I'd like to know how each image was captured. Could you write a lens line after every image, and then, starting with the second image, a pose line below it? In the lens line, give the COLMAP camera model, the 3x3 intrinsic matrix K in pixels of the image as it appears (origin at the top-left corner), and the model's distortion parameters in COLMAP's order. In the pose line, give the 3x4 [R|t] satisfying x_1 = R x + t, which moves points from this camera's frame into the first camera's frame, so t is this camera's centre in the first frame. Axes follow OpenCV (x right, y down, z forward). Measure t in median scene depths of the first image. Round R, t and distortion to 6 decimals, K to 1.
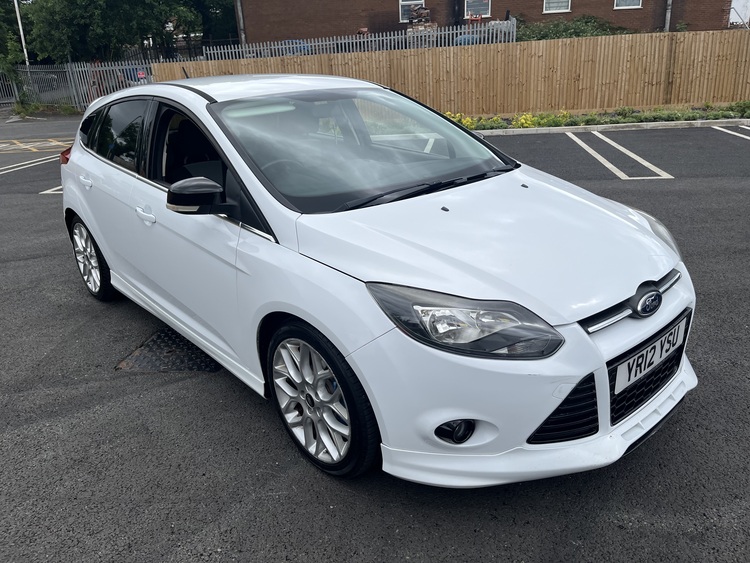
lens RADIAL K [[573.2, 0, 377.7], [0, 573.2, 267.5], [0, 0, 1]] dist [0.089265, -0.129225]
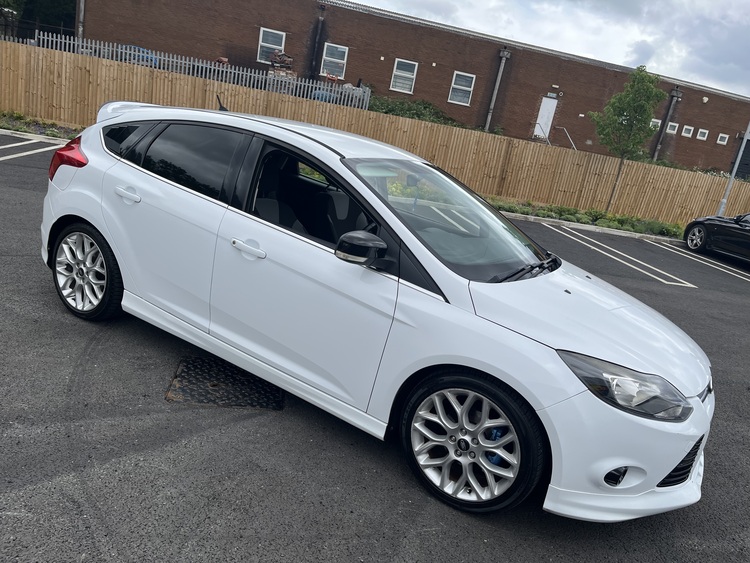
lens RADIAL K [[573.2, 0, 377.7], [0, 573.2, 267.5], [0, 0, 1]] dist [0.089265, -0.129225]
pose [[0.928765, 0.143429, 0.341795, -0.398956], [-0.118677, 0.988626, -0.092378, 0.006093], [-0.351157, 0.045234, 0.935223, -0.010944]]
